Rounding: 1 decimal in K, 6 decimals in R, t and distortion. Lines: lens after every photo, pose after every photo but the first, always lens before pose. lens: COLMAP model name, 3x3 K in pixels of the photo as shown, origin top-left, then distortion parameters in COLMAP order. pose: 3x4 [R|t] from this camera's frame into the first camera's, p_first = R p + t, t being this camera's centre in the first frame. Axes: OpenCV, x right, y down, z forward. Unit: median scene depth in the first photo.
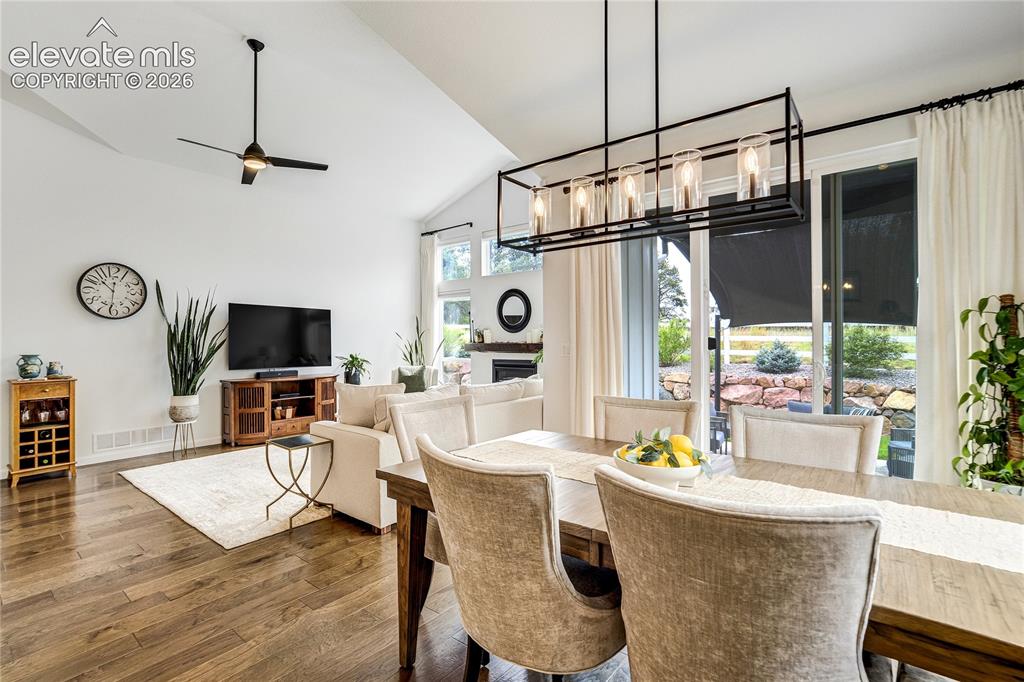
lens RADIAL K [[464.7, 0, 517.7], [0, 464.7, 345.0], [0, 0, 1]] dist [-0.002847, -0.000241]
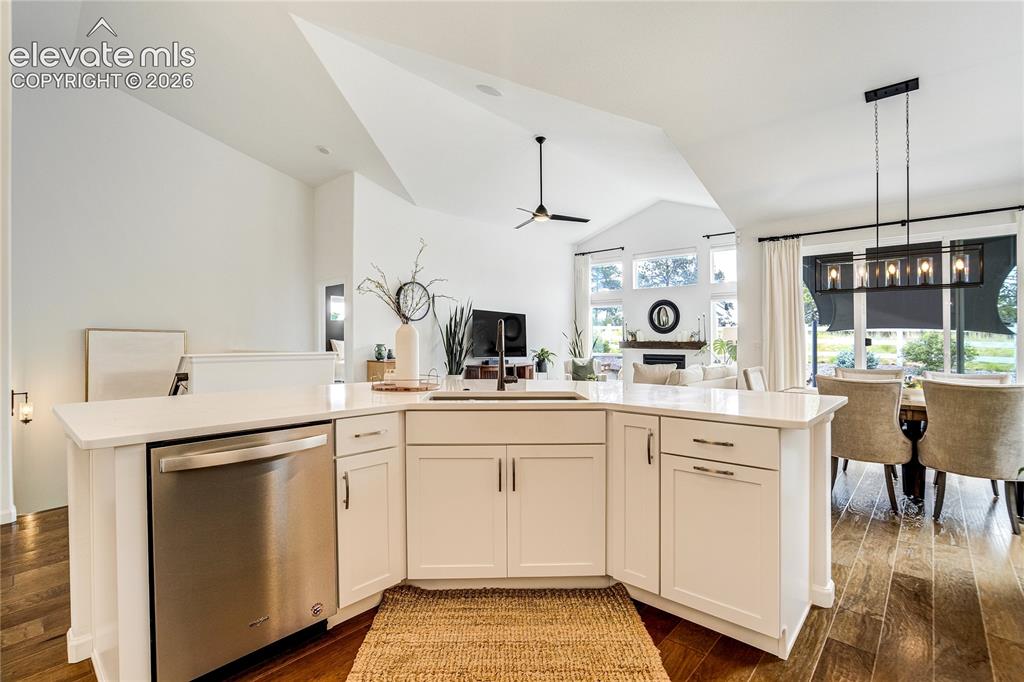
lens RADIAL K [[467.6, 0, 526.4], [0, 467.6, 337.8], [0, 0, 1]] dist [0.002029, 0.000514]
pose [[0.998843, 0.013677, -0.046101, -0.376114], [-0.014509, 0.999737, -0.017771, 0.015356], [0.045846, 0.018419, 0.998779, -0.353395]]
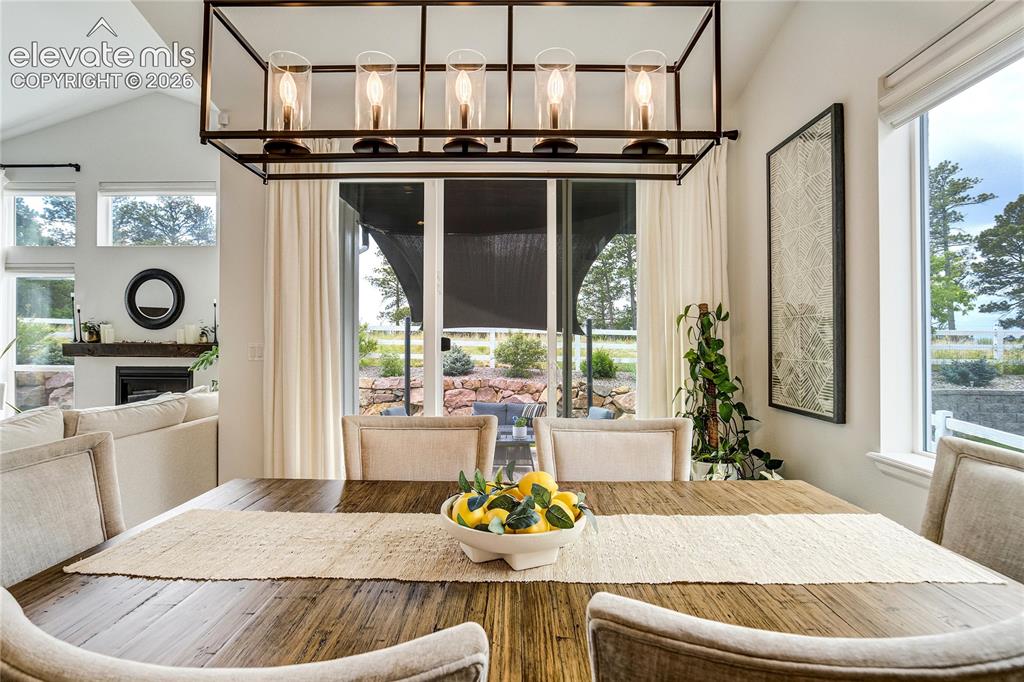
lens RADIAL K [[481.9, 0, 516.0], [0, 481.9, 346.4], [0, 0, 1]] dist [-0.024917, 0.000179]
pose [[0.789060, 0.008678, 0.614255, -0.020603], [-0.004790, 0.999957, -0.007974, 0.003806], [-0.614298, 0.003350, 0.789067, 0.092415]]
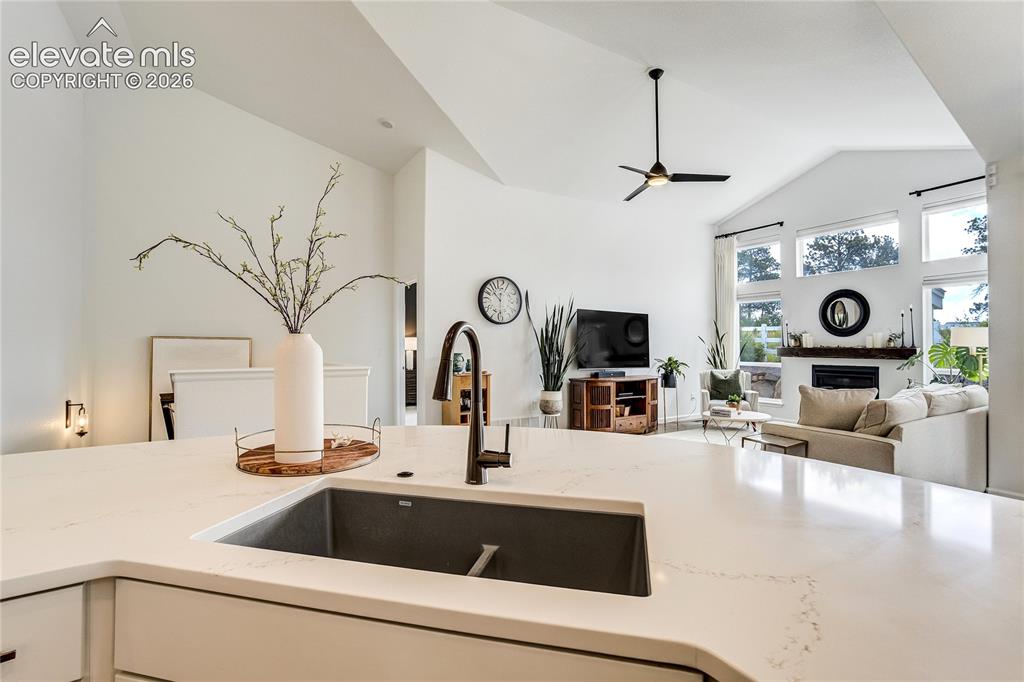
lens RADIAL K [[472.5, 0, 535.0], [0, 472.5, 343.7], [0, 0, 1]] dist [-0.022132, 0.000330]
pose [[0.947091, 0.008558, -0.320852, -0.335756], [-0.011342, 0.999913, -0.006808, 0.001371], [0.320766, 0.010087, 0.947105, -0.094437]]
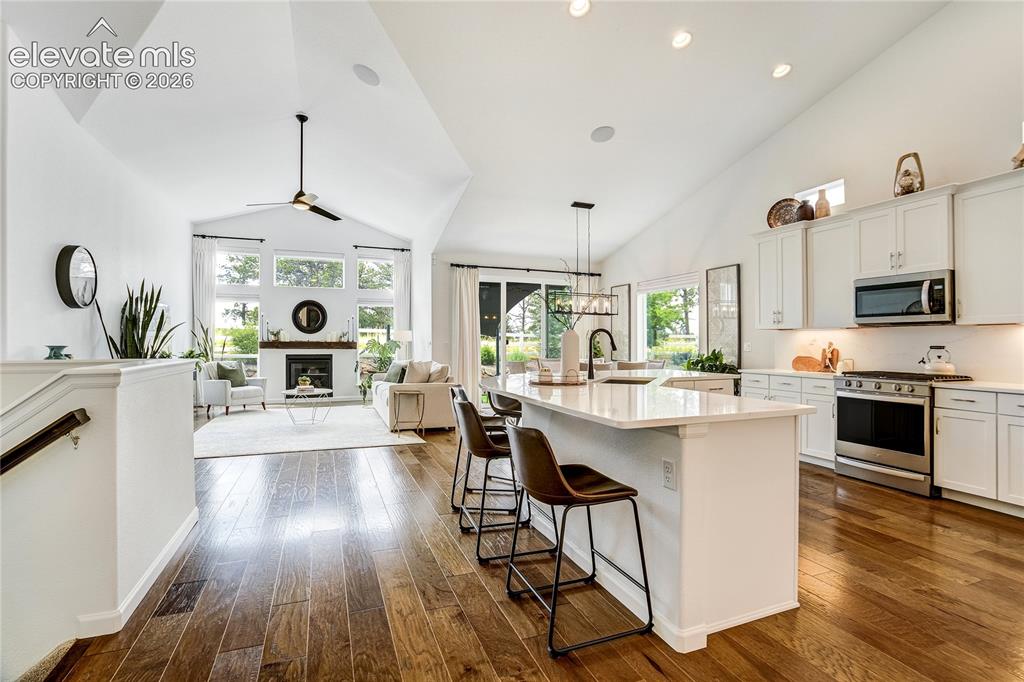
lens RADIAL K [[470.6, 0, 491.0], [0, 470.6, 342.6], [0, 0, 1]] dist [-0.001901, 0.000033]
pose [[0.515814, 0.012582, 0.856608, -1.013537], [-0.003664, 0.999915, -0.012481, 0.015302], [-0.856693, 0.003299, 0.515816, -0.142093]]
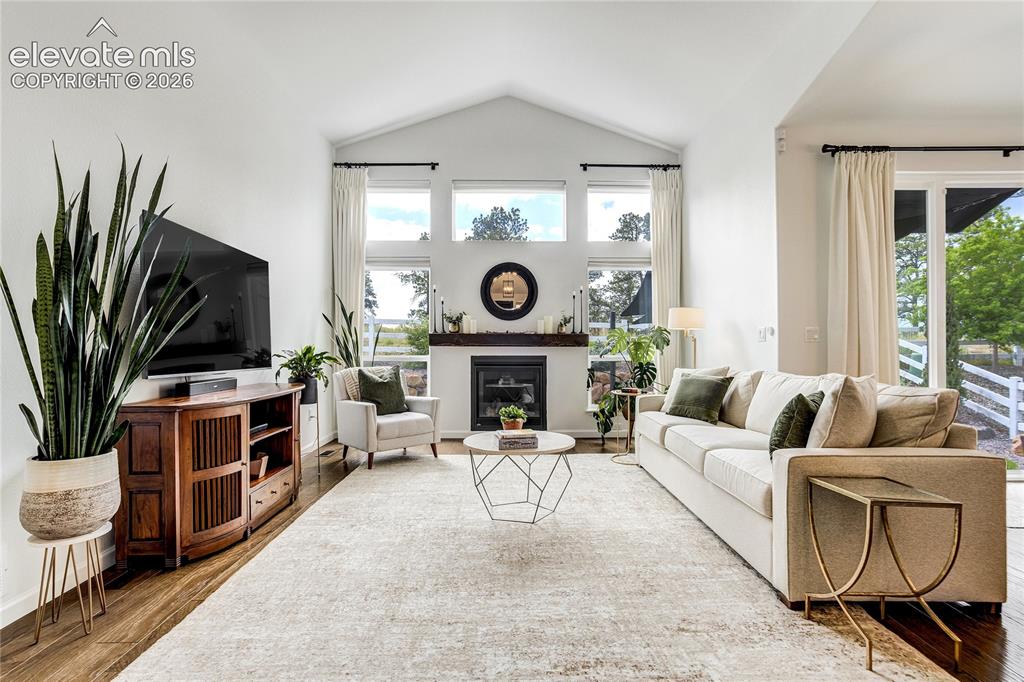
lens RADIAL K [[492.9, 0, 492.7], [0, 492.9, 336.3], [0, 0, 1]] dist [-0.000732, 0.000031]
pose [[0.786039, 0.020546, 0.617836, -0.603206], [-0.003034, 0.999564, -0.029381, 0.026981], [-0.618170, 0.021220, 0.785758, 0.443480]]
